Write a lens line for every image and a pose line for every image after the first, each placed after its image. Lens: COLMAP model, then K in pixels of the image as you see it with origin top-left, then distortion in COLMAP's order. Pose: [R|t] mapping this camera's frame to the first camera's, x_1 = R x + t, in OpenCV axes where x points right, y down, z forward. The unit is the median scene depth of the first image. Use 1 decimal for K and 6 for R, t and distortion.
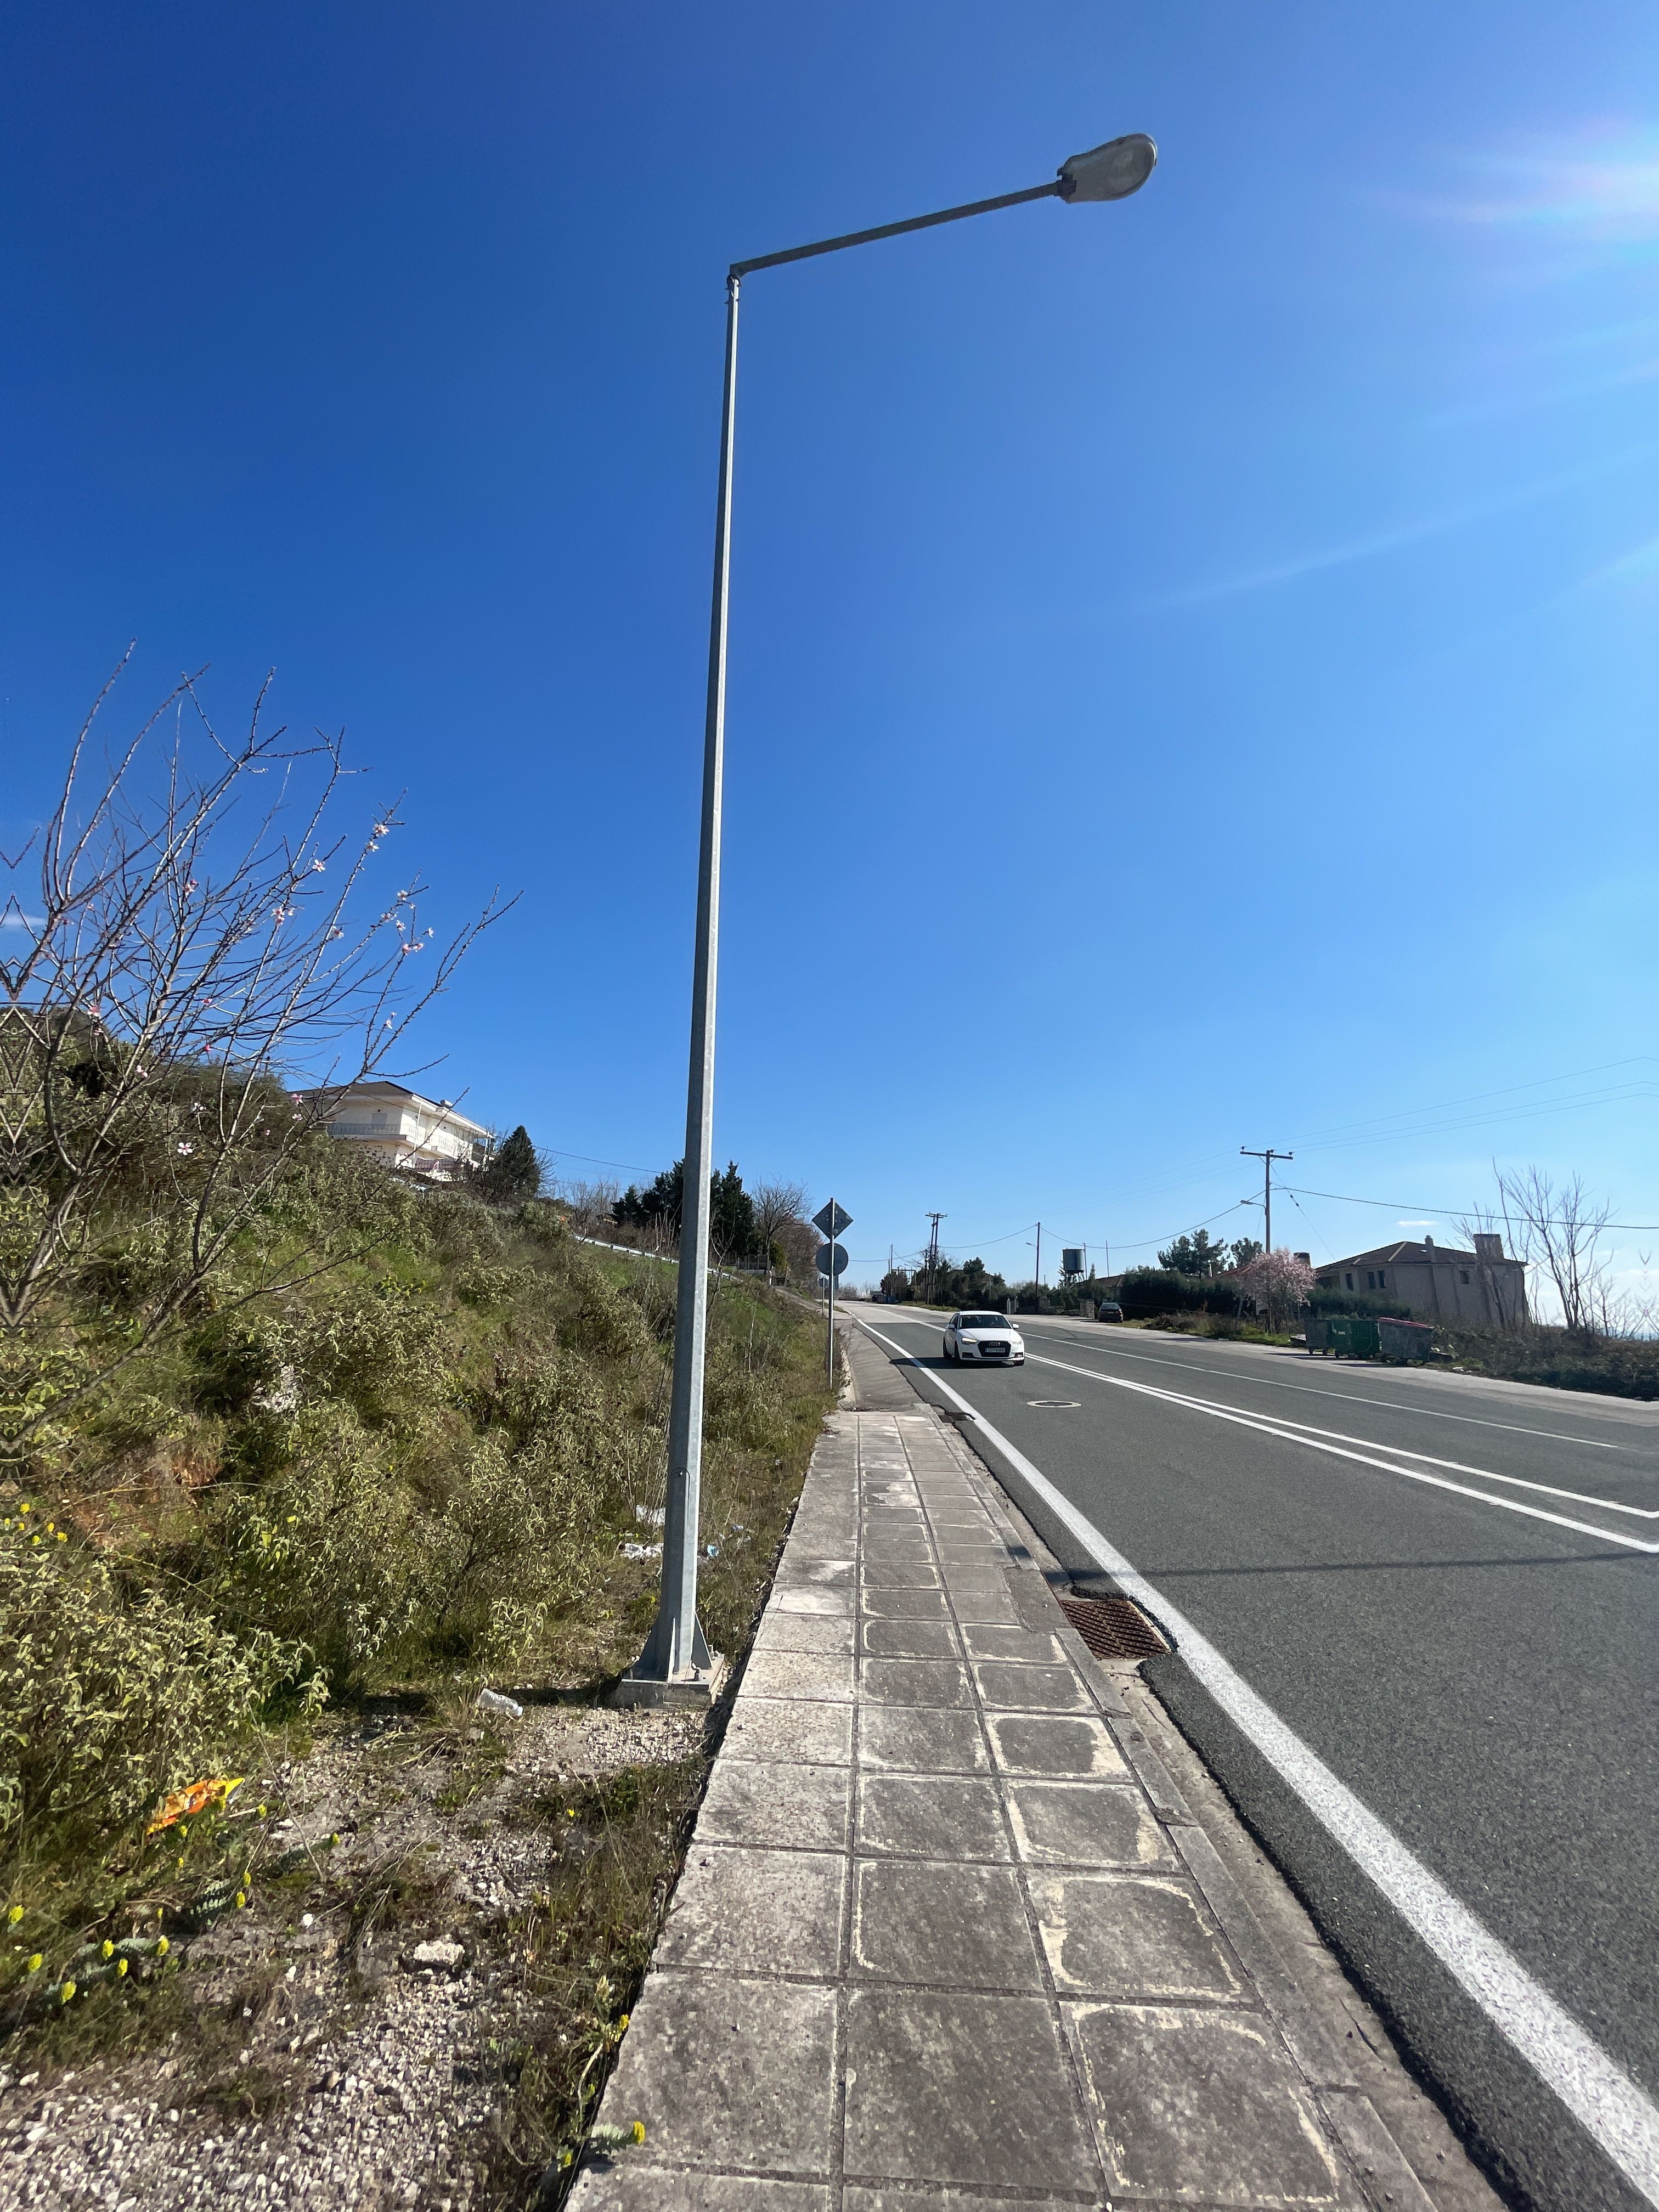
lens RADIAL K [[891.2, 0, 836.5], [0, 891.2, 1102.9], [0, 0, 1]] dist [-0.005771, 0.001181]
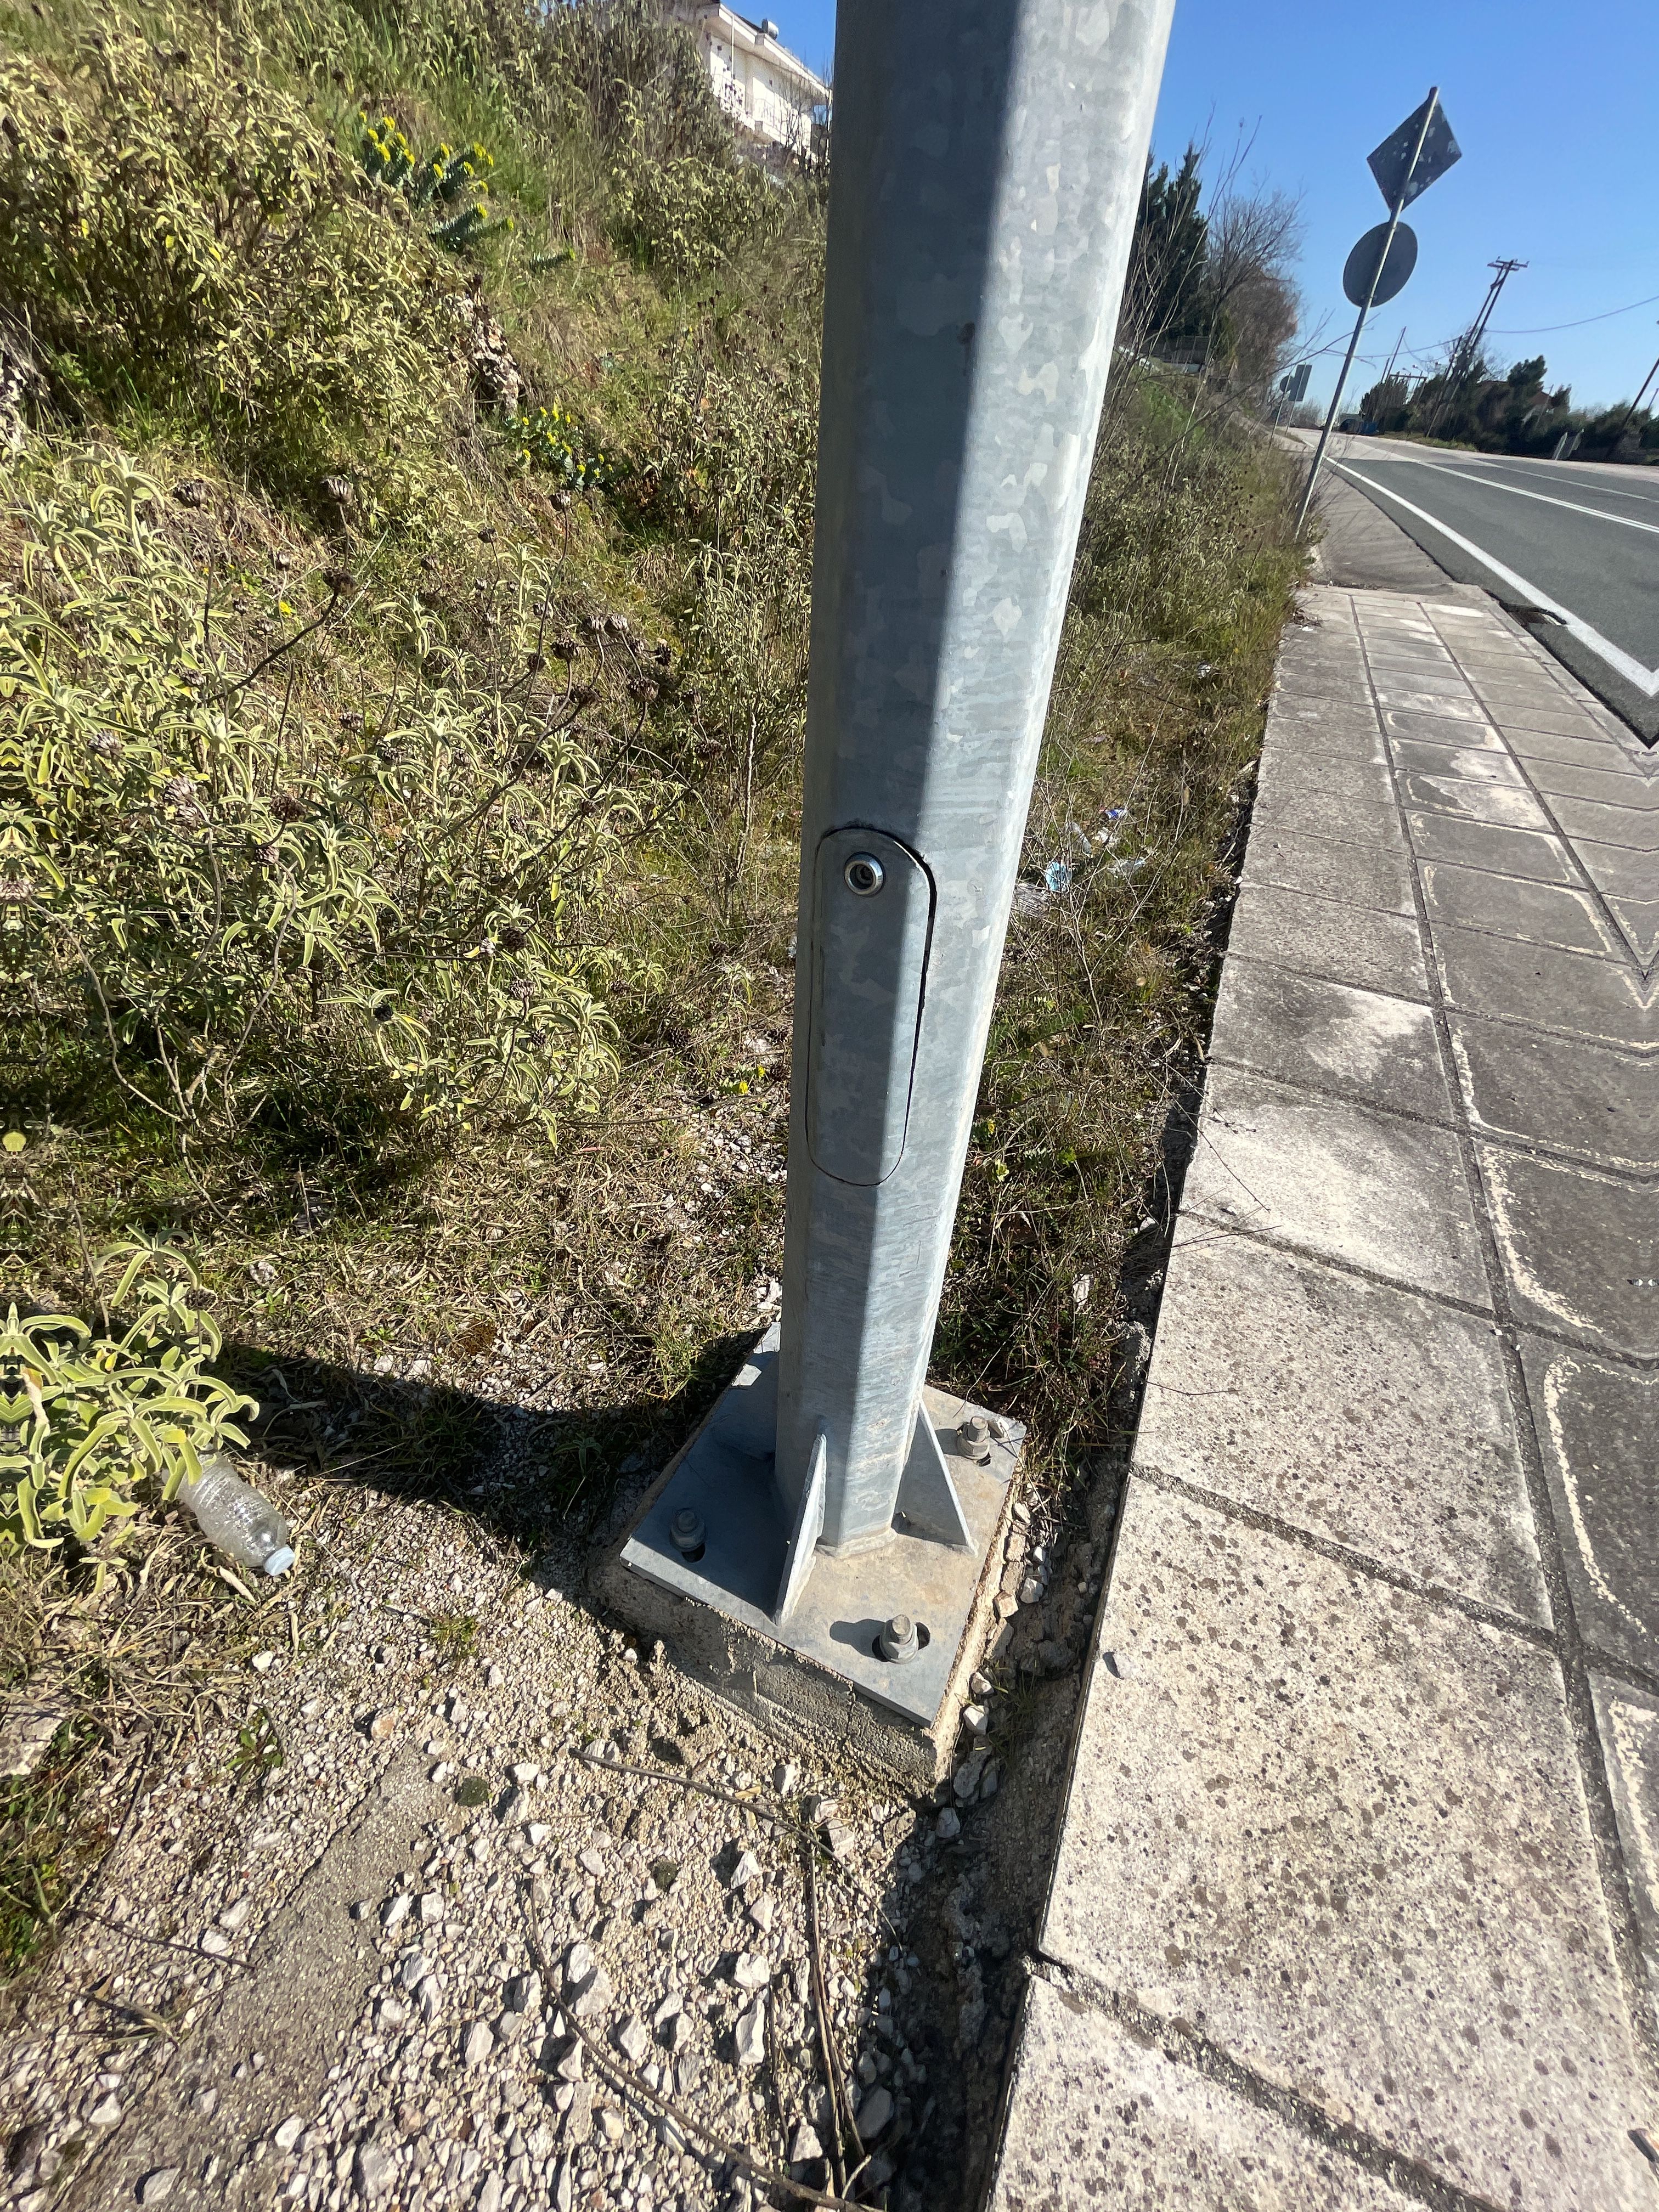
lens RADIAL K [[891.2, 0, 824.6], [0, 891.2, 1119.0], [0, 0, 1]] dist [-0.005771, 0.001181]
pose [[0.925396, 0.261091, -0.274726, -0.103457], [0.047230, 0.639772, 0.767113, 0.258533], [0.376048, -0.722858, 0.579710, 0.682742]]
